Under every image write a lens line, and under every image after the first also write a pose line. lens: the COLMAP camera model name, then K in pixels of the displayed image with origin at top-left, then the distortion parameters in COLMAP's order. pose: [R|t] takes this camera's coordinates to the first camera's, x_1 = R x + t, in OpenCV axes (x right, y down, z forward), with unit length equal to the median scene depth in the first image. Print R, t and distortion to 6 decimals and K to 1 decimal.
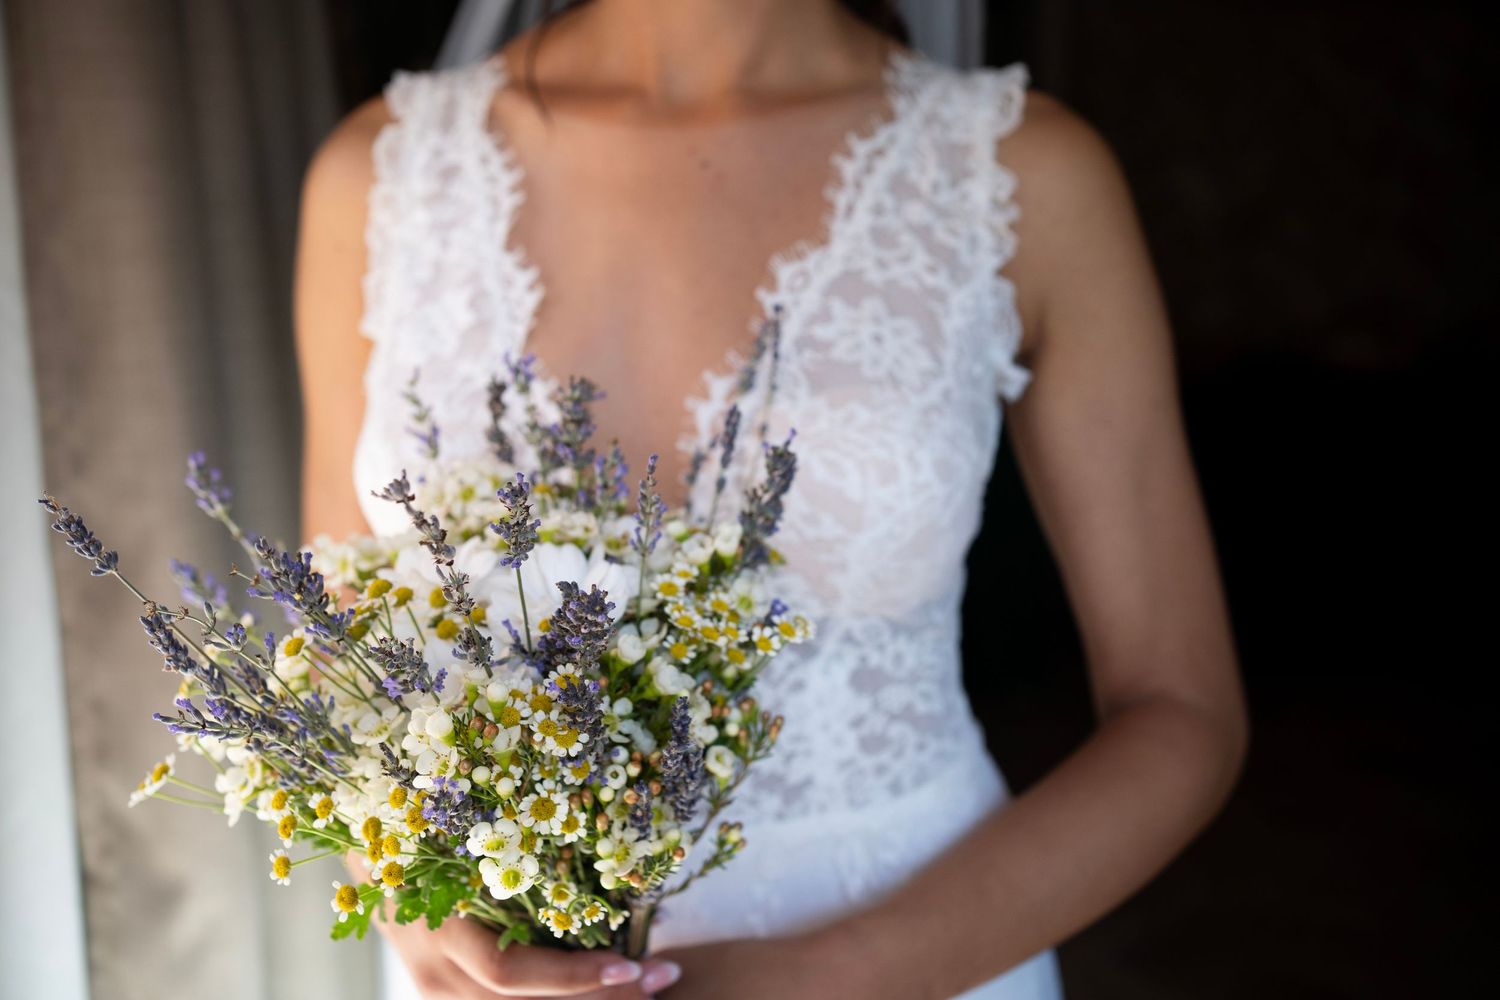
lens RADIAL K [[1522.5, 0, 750.0], [0, 1522.5, 500.0], [0, 0, 1]] dist [-0.009528, 0.126155]
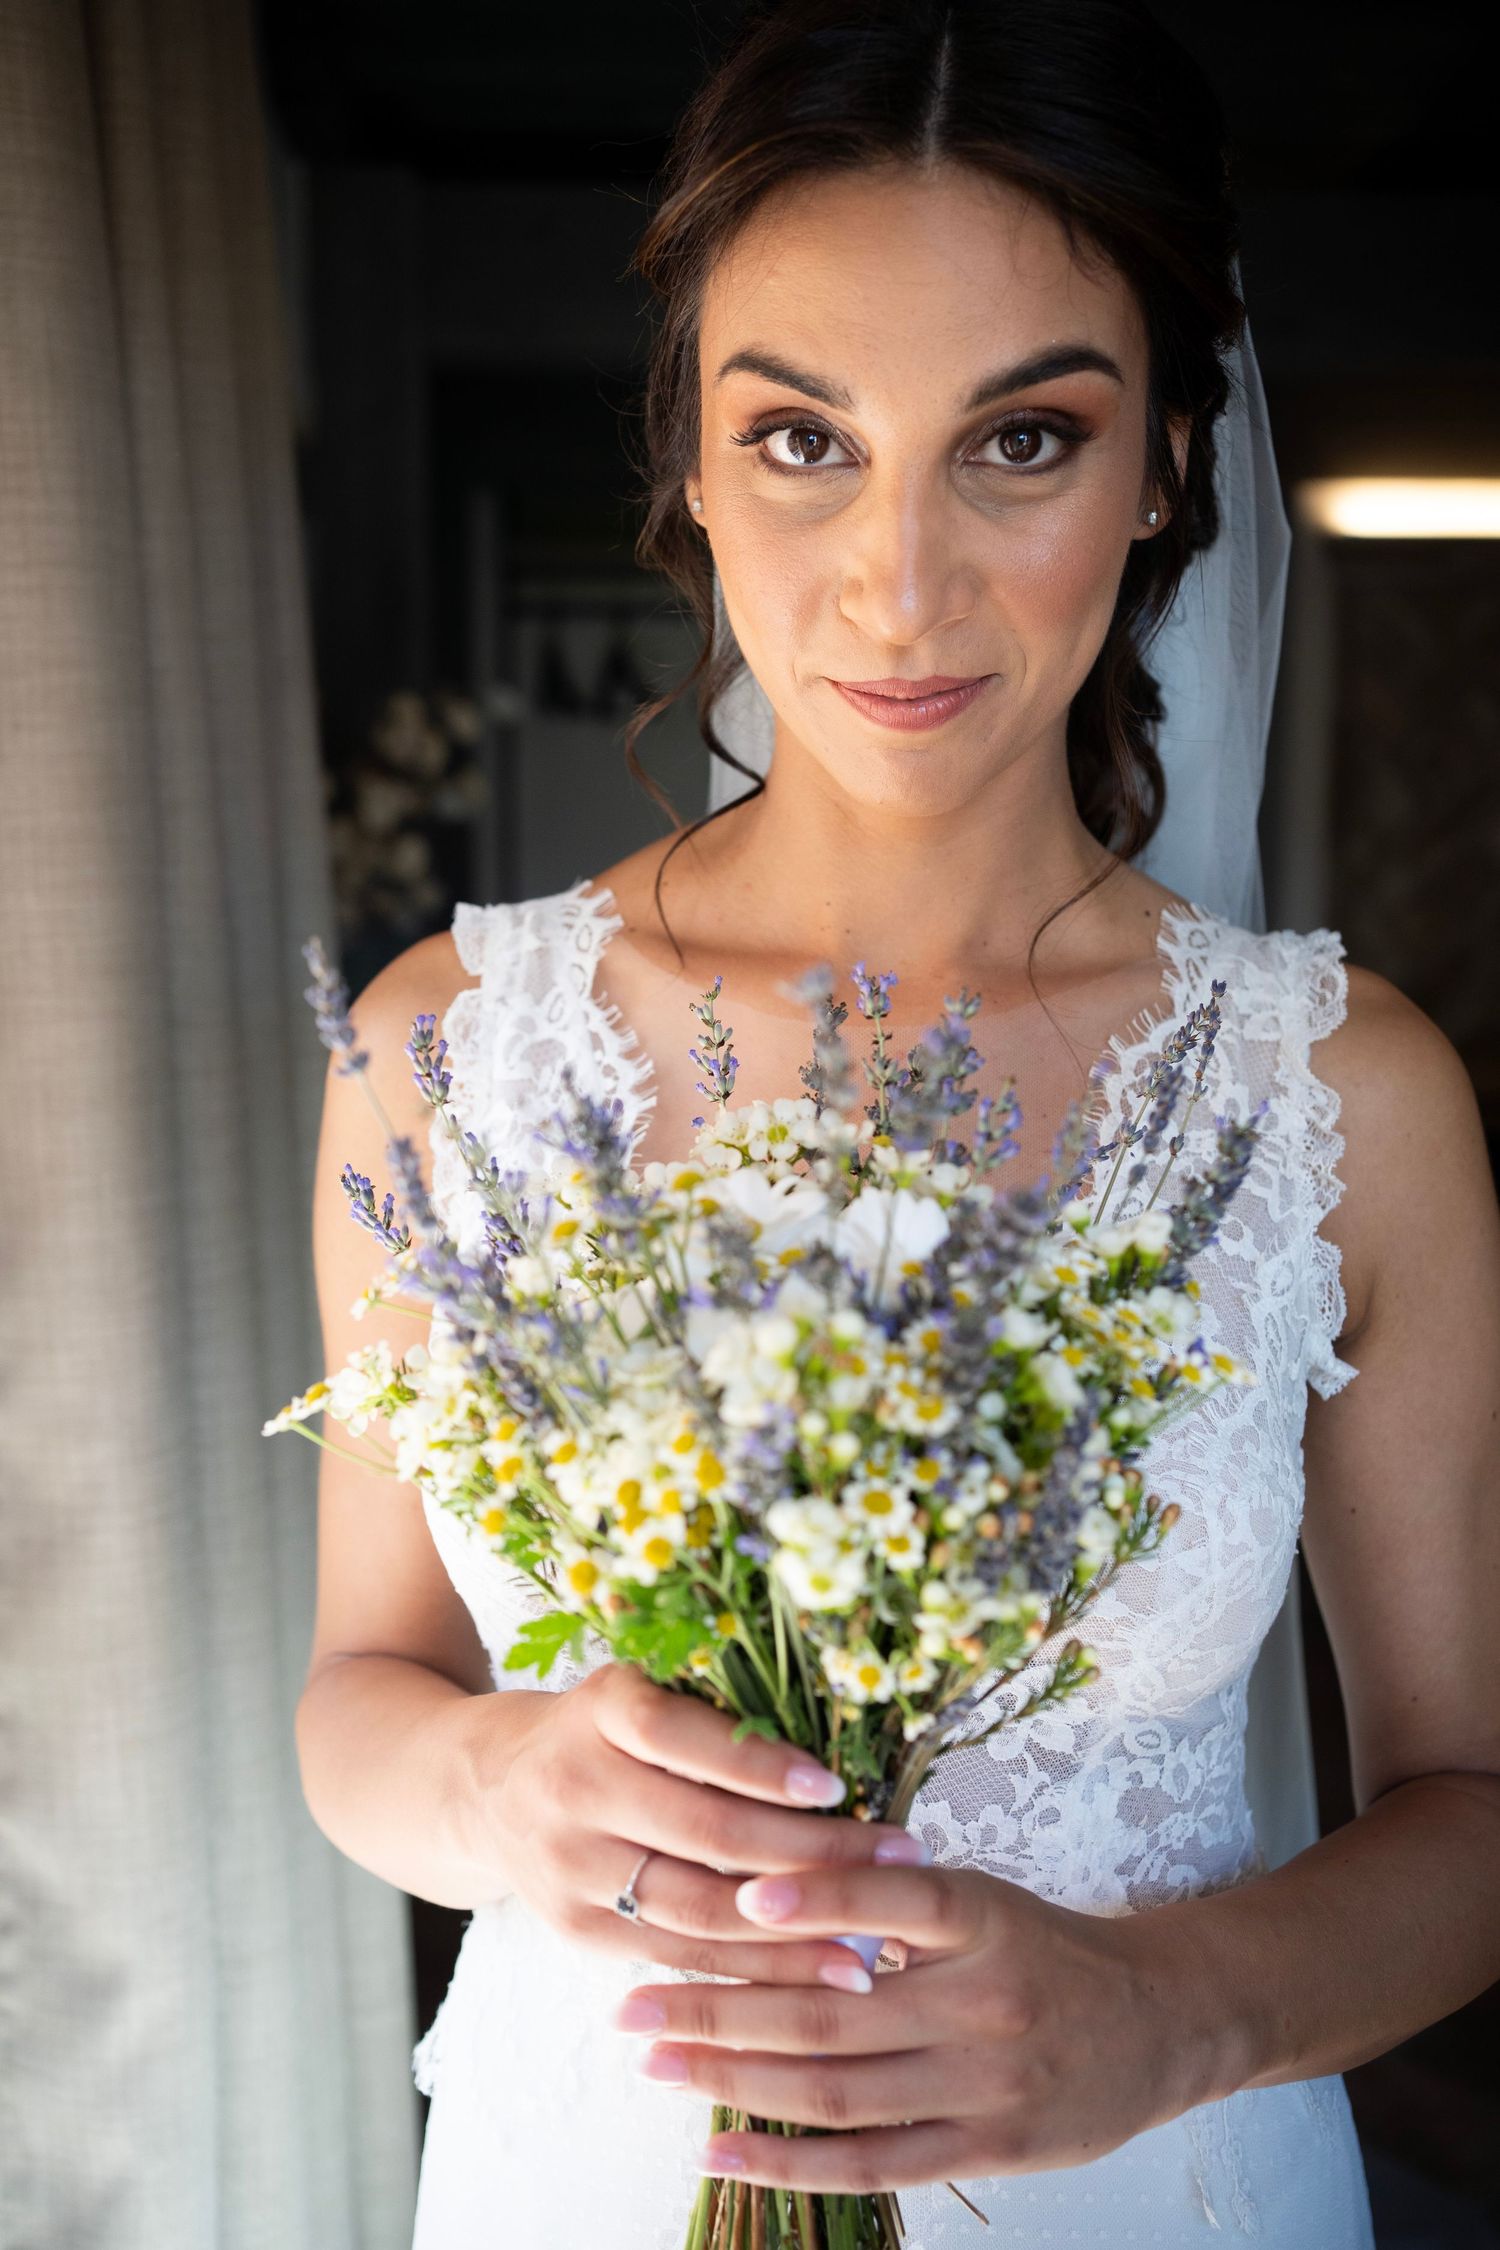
lens RADIAL K [[2283.8, 0, 750.0], [0, 2283.8, 1125.0], [0, 0, 1]] dist [-0.009528, 0.126155]
pose [[0.980237, 0.184429, -0.071561, -0.135151], [-0.194770, 0.963074, -0.185884, 0.217951], [0.034636, 0.196148, 0.979962, -0.066271]]
